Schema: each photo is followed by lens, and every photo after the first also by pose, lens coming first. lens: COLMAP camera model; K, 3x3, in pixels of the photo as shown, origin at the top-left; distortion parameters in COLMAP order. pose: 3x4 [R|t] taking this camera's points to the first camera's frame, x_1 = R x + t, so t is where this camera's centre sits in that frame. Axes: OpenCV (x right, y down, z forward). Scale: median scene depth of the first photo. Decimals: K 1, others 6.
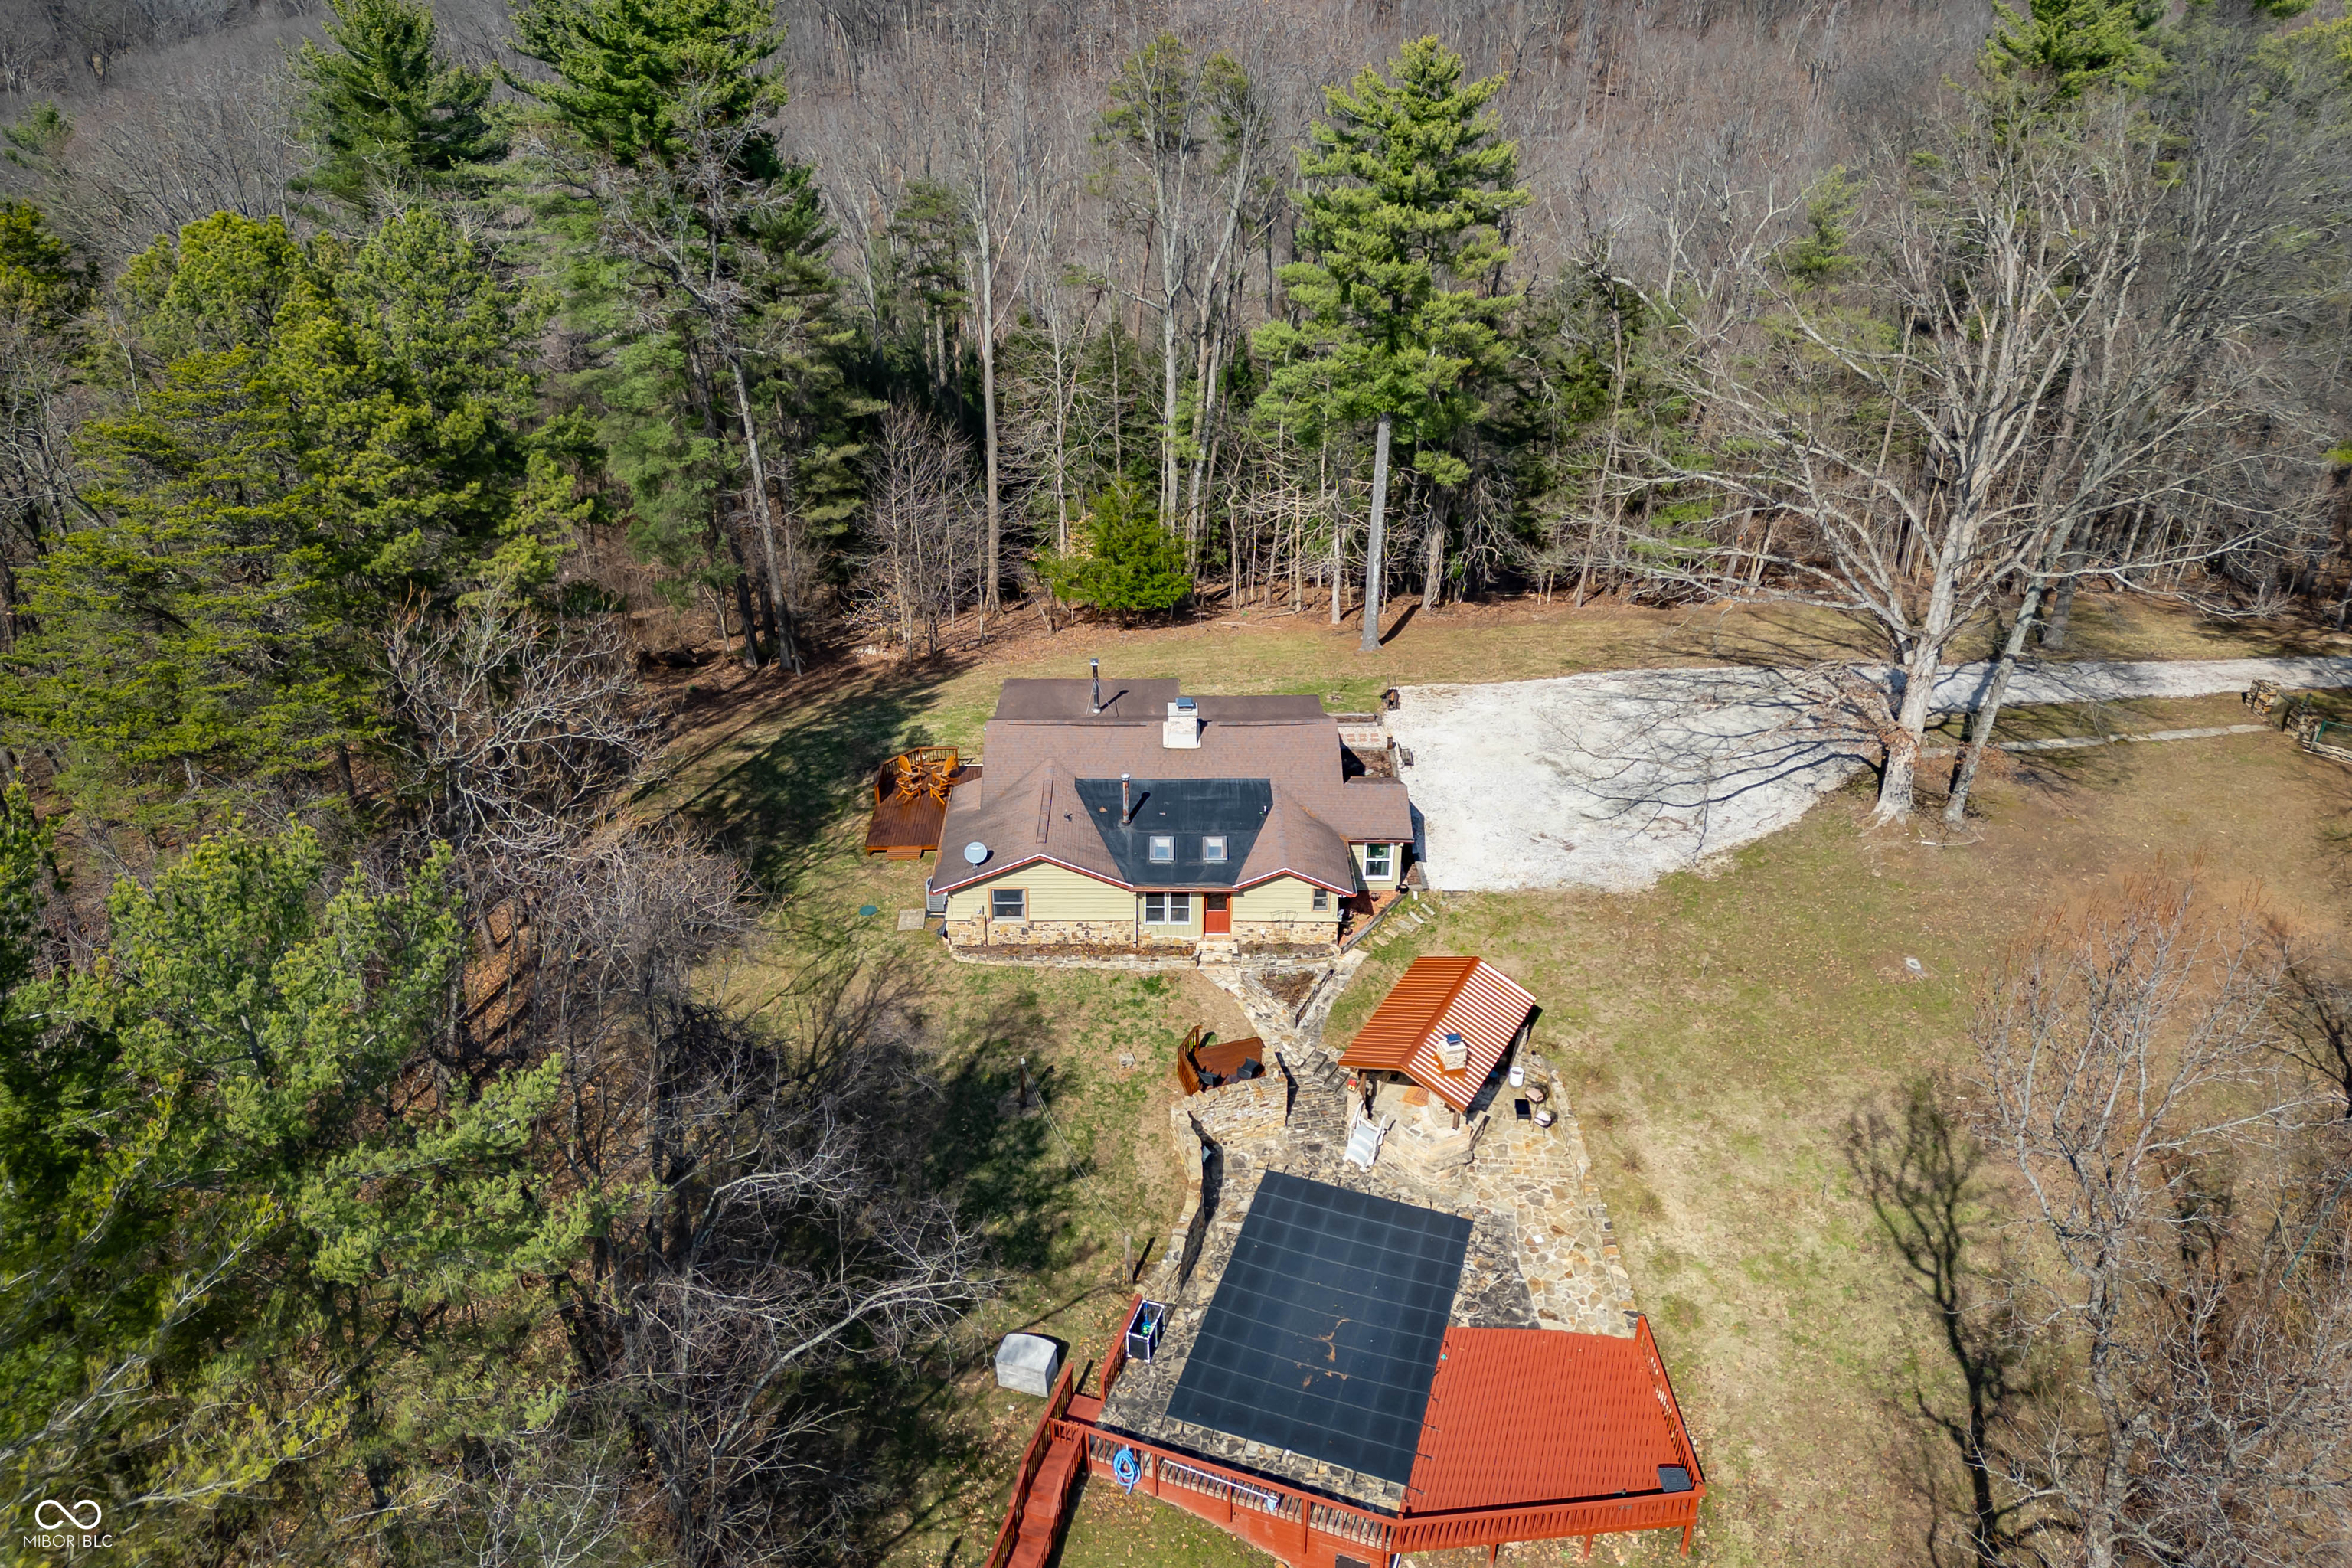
lens RADIAL K [[1651.6, 0, 1165.9], [0, 1651.6, 726.9], [0, 0, 1]] dist [0.069756, -0.068068]
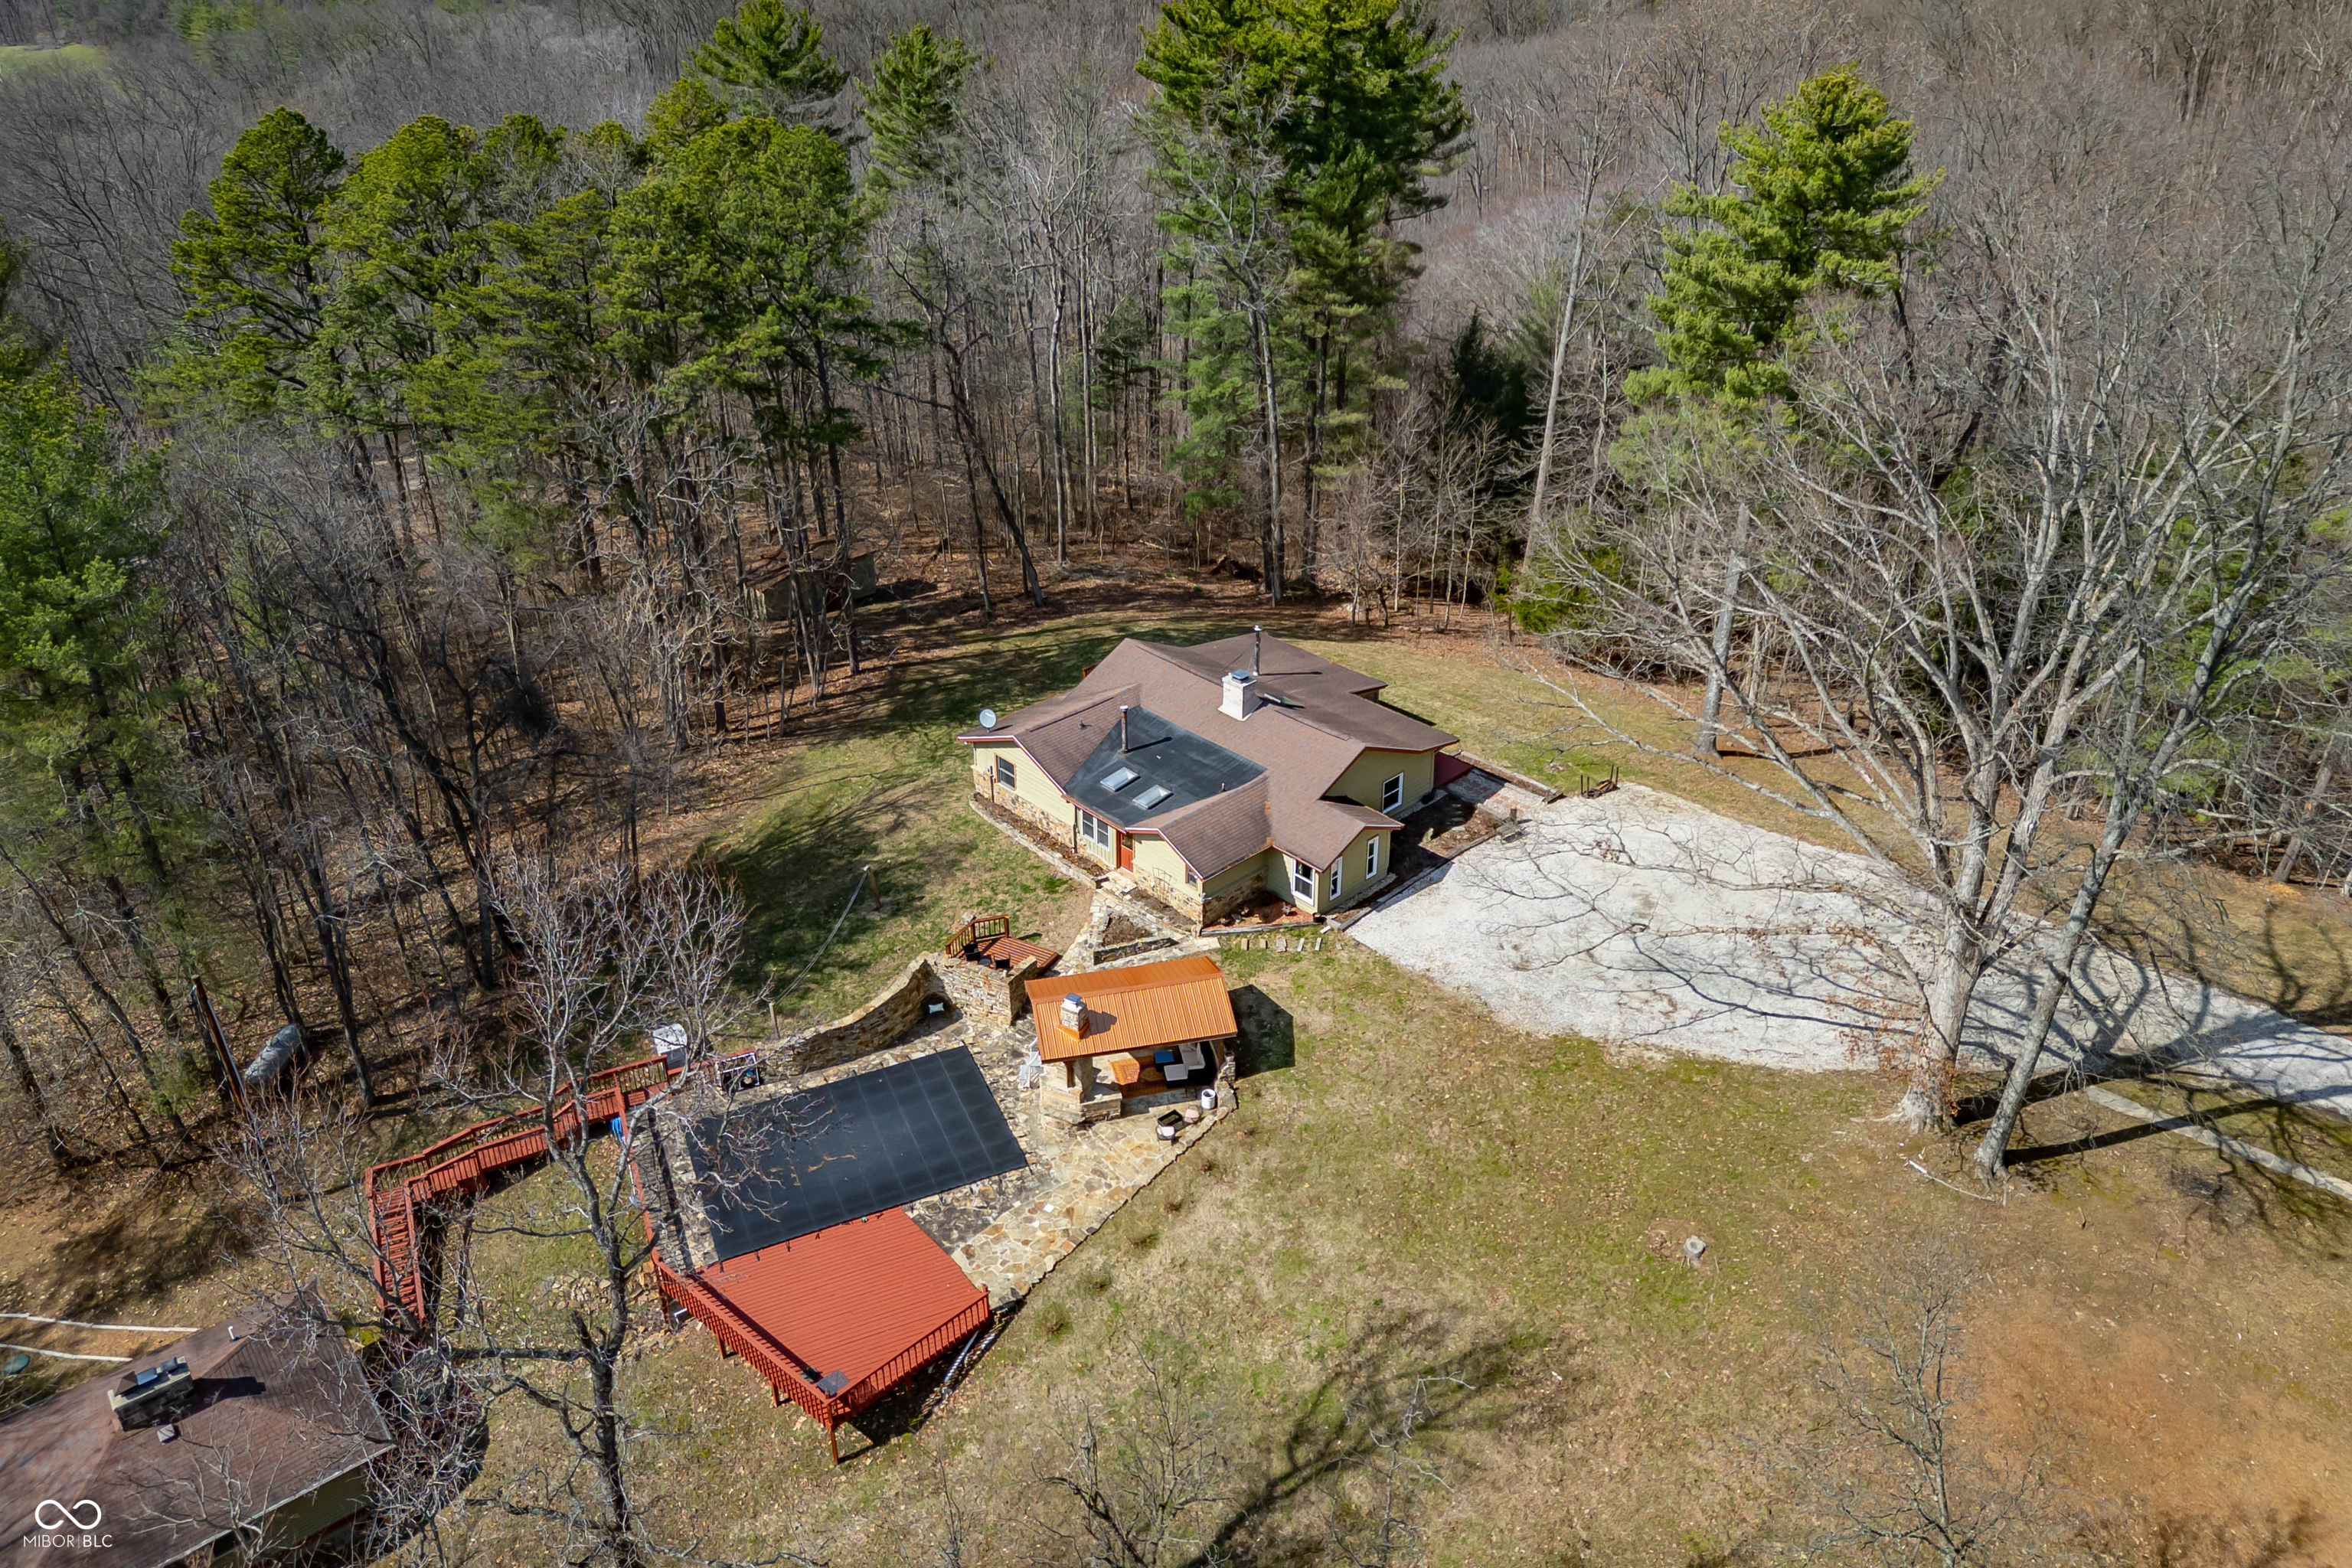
lens RADIAL K [[1651.6, 0, 1175.9], [0, 1651.6, 708.3], [0, 0, 1]] dist [0.069756, -0.068068]
pose [[0.684511, 0.329726, -0.650174, 0.726321], [-0.339797, 0.933367, 0.115600, -0.109653], [0.644967, 0.141798, 0.750940, 0.200624]]
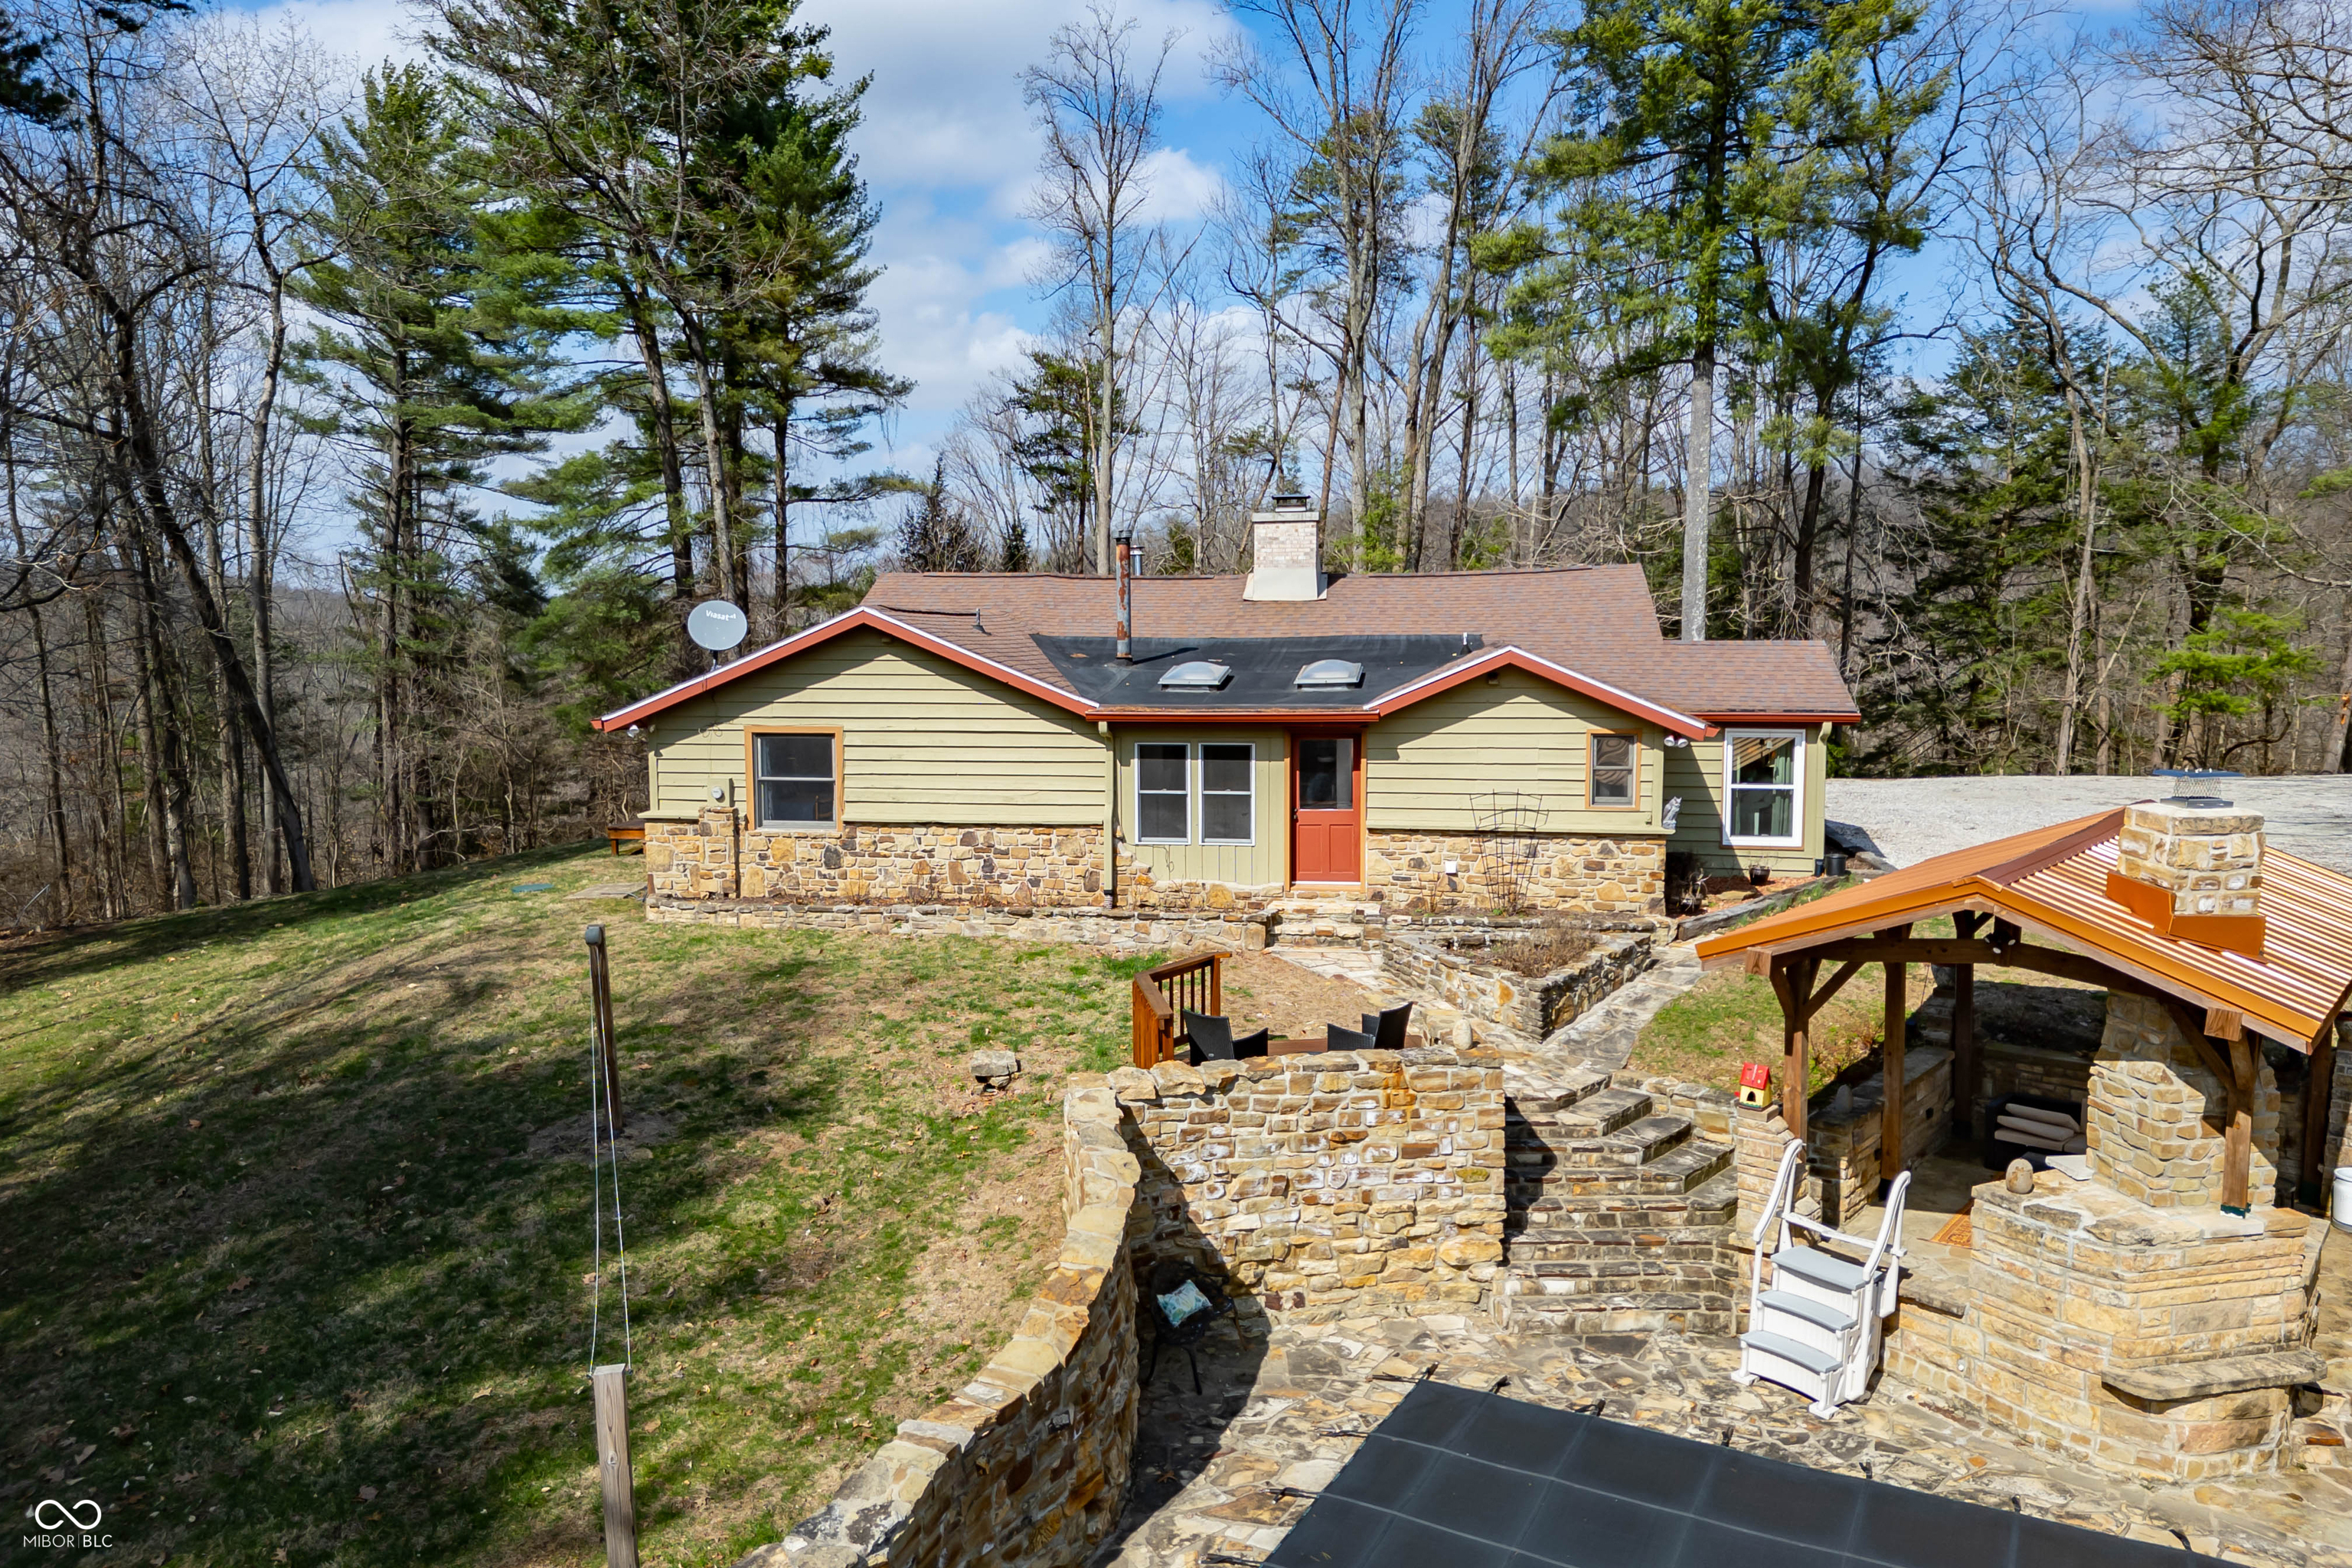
lens RADIAL K [[1651.6, 0, 1174.1], [0, 1651.6, 769.8], [0, 0, 1]] dist [0.069756, -0.068068]
pose [[0.987226, 0.006471, -0.159196, 0.056835], [-0.069108, 0.917681, -0.391261, 0.254522], [0.143559, 0.397264, 0.906406, 0.654965]]
